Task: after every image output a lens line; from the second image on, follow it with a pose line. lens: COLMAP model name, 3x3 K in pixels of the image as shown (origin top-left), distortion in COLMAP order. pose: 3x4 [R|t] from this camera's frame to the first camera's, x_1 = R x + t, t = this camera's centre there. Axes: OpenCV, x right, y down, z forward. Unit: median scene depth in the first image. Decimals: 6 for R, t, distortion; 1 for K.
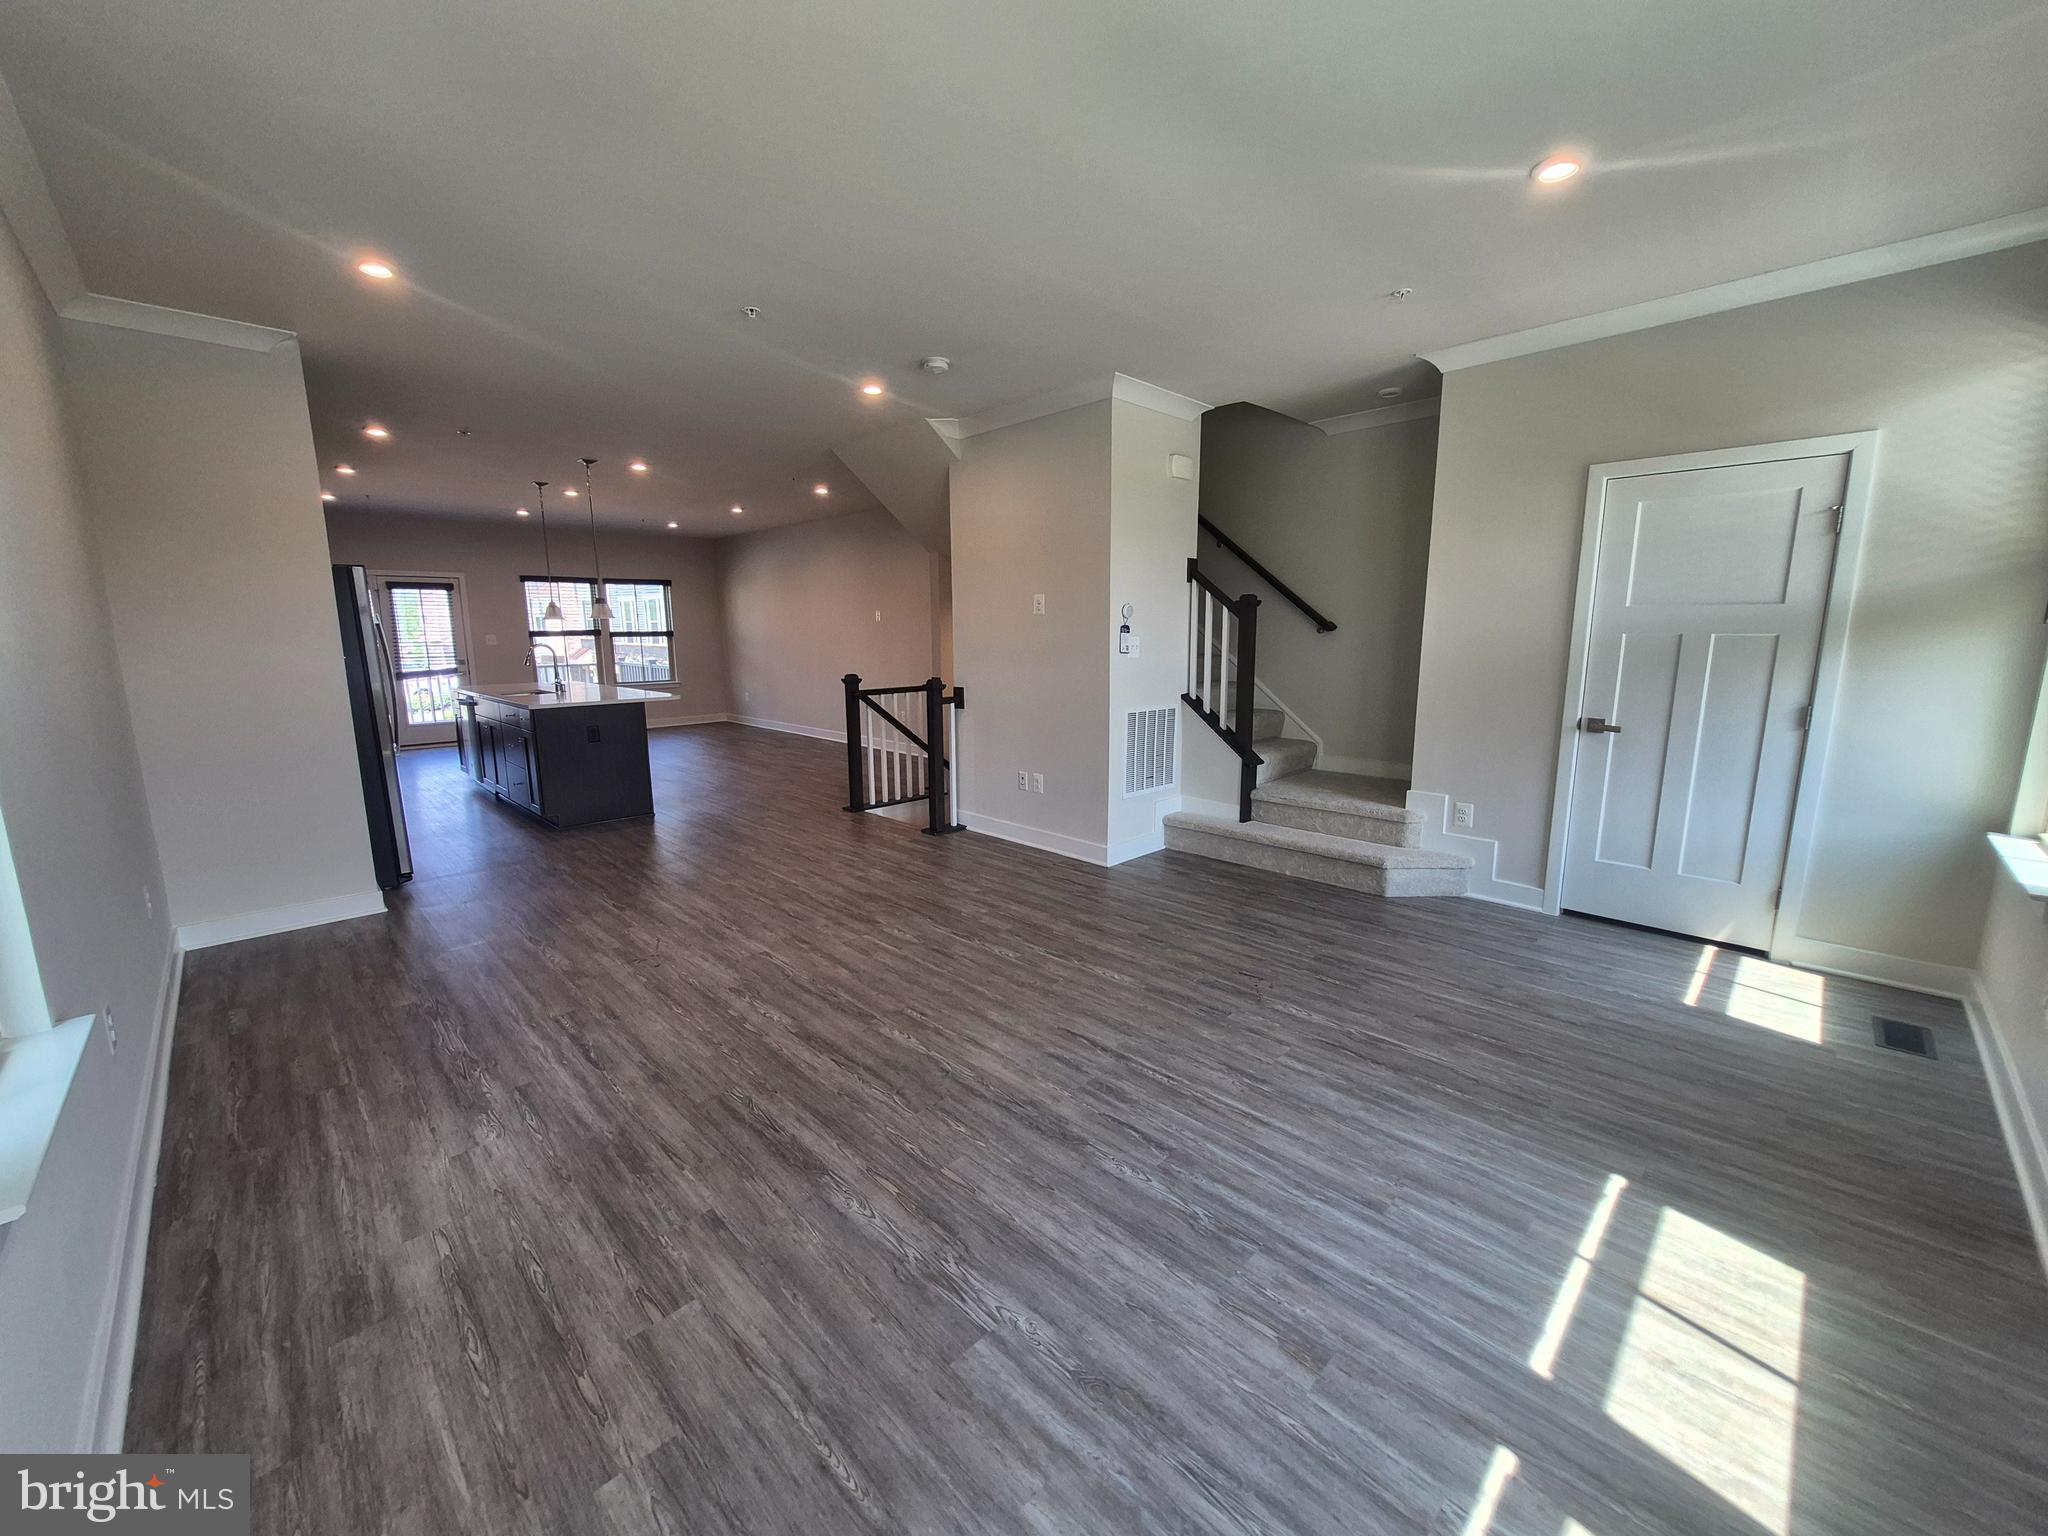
lens RADIAL K [[802.0, 0, 1020.3], [0, 802.0, 752.1], [0, 0, 1]] dist [-0.001558, -0.000425]
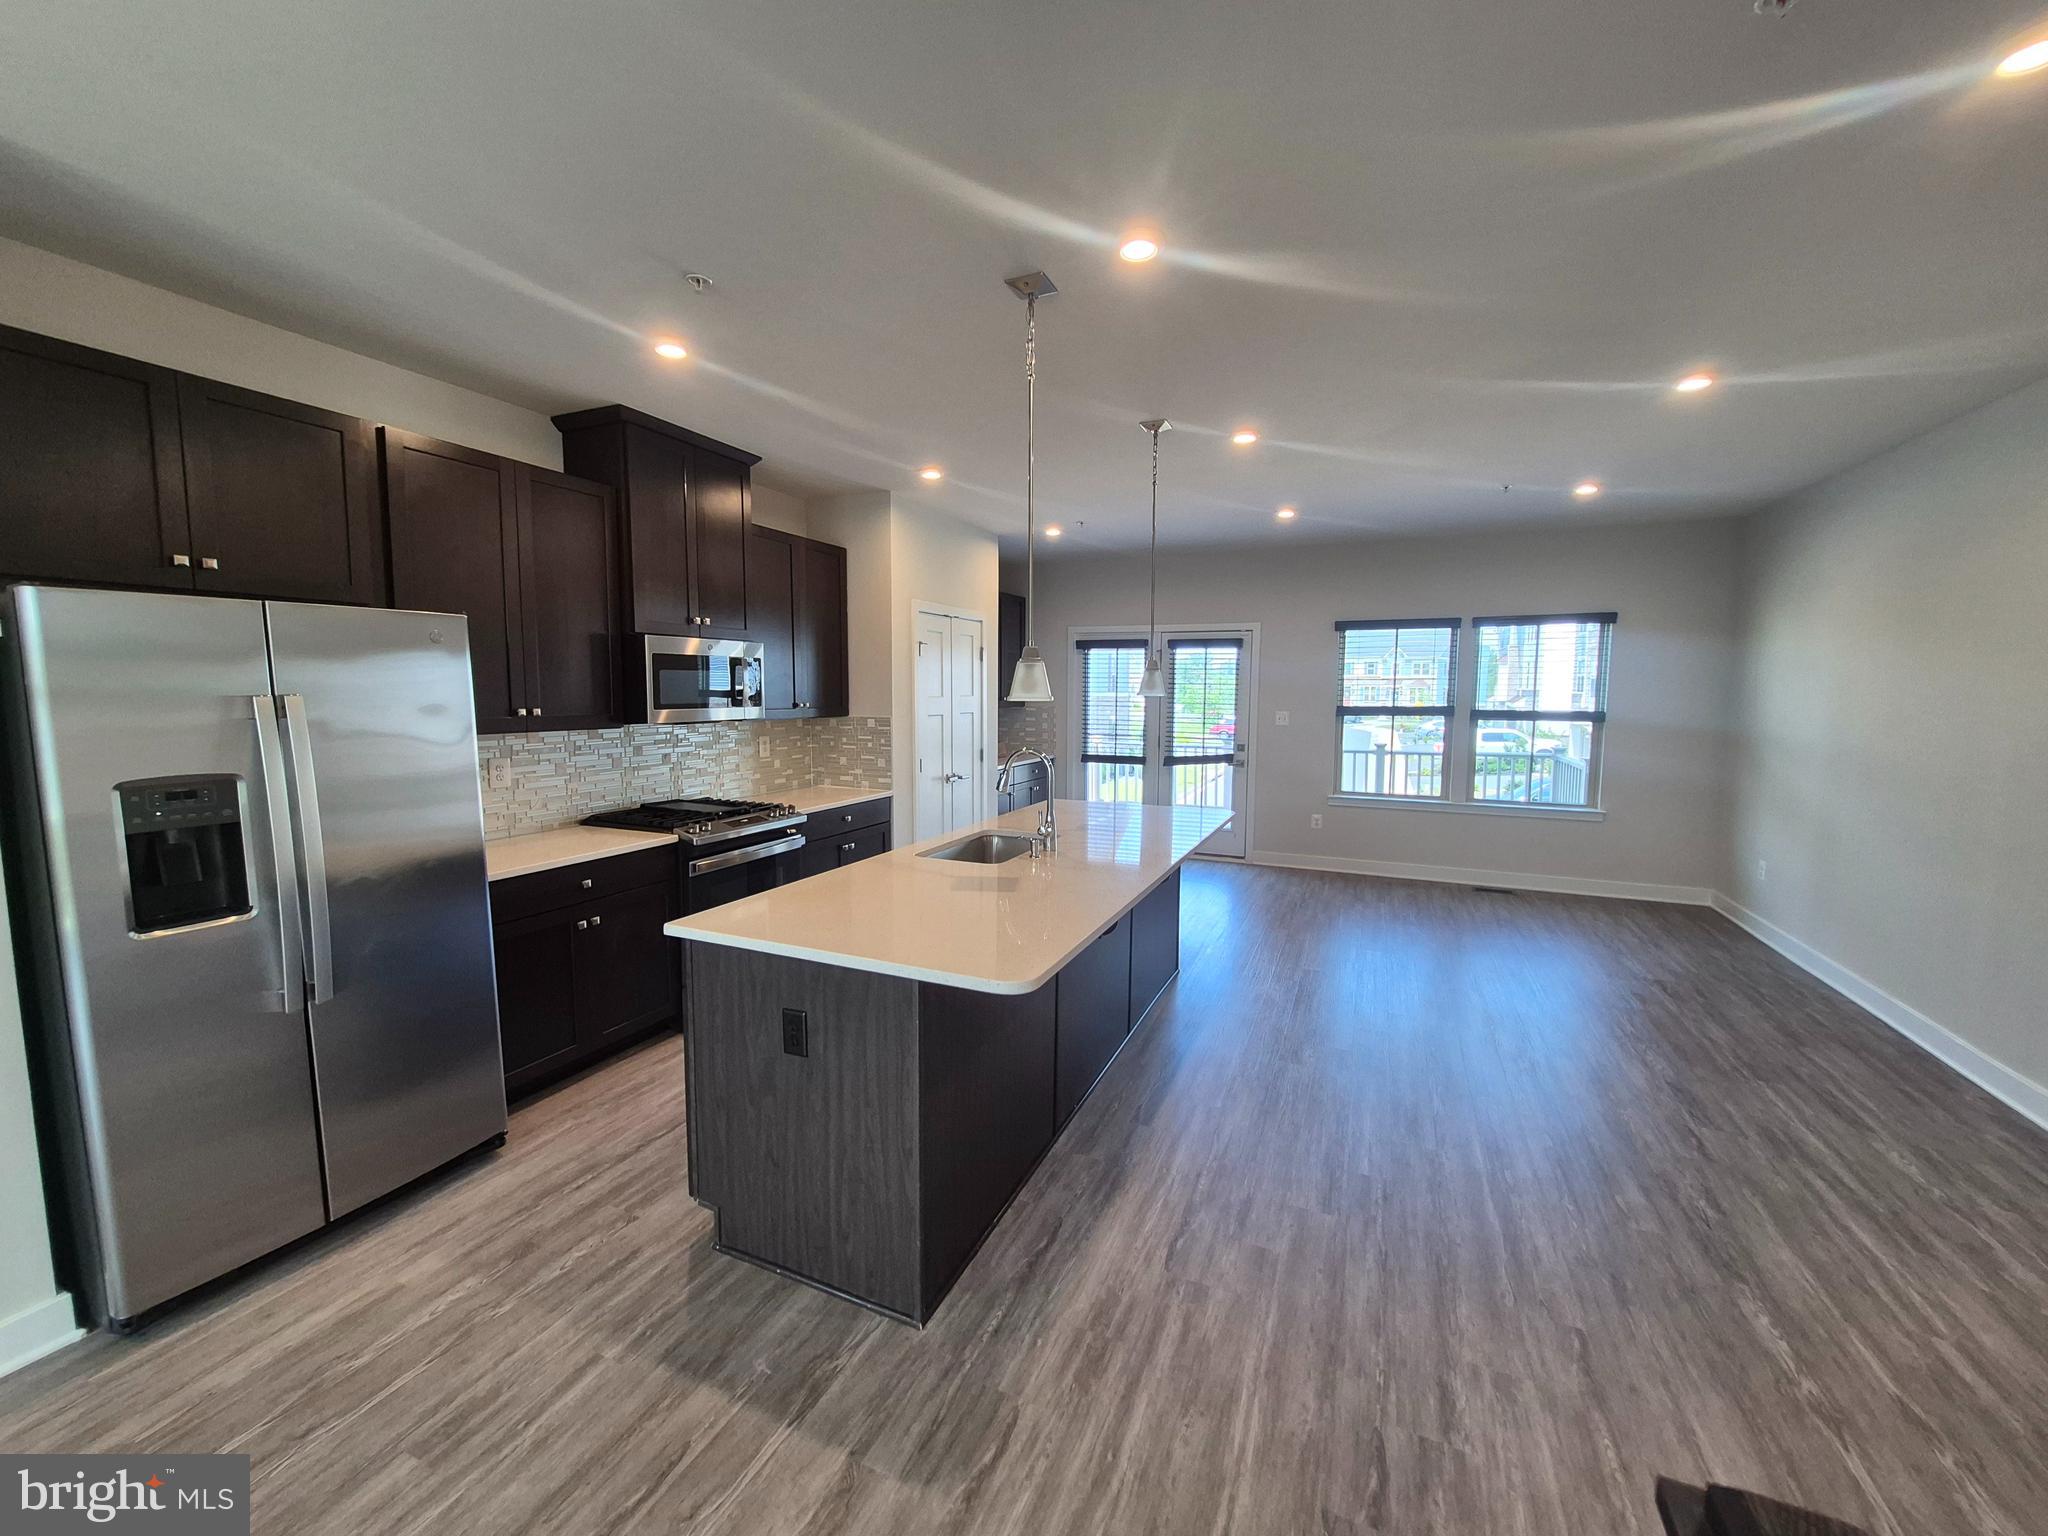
lens RADIAL K [[802.0, 0, 1015.9], [0, 802.0, 765.2], [0, 0, 1]] dist [-0.001558, -0.000425]
pose [[0.358747, 0.098438, -0.928230, -0.360552], [-0.151739, 0.987347, 0.046062, -0.327994], [0.921019, 0.124324, 0.369144, 1.839970]]
